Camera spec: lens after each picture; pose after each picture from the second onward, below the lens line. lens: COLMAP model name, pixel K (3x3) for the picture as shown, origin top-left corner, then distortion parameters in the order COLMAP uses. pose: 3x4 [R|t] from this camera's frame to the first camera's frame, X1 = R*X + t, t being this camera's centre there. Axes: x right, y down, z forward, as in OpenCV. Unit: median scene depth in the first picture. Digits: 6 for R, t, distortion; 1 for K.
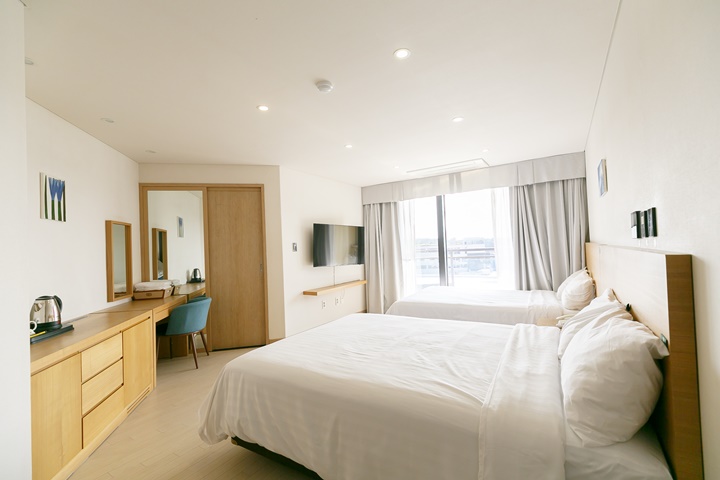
lens RADIAL K [[321.1, 0, 361.8], [0, 321.1, 240.3], [0, 0, 1]] dist [0.009845, -0.000151]
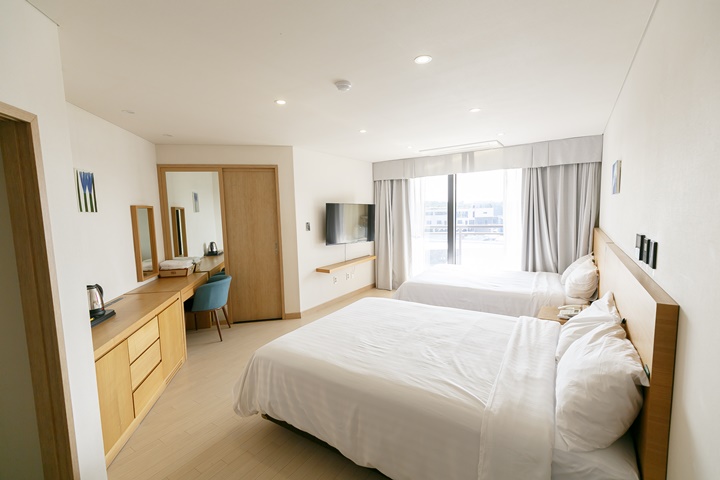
lens RADIAL K [[321.1, 0, 361.8], [0, 321.1, 240.3], [0, 0, 1]] dist [0.009845, -0.000151]
pose [[0.999666, 0.016527, -0.019847, -0.026869], [-0.014069, 0.992894, 0.118168, -0.104992], [0.021659, -0.117850, 0.992795, -0.043472]]
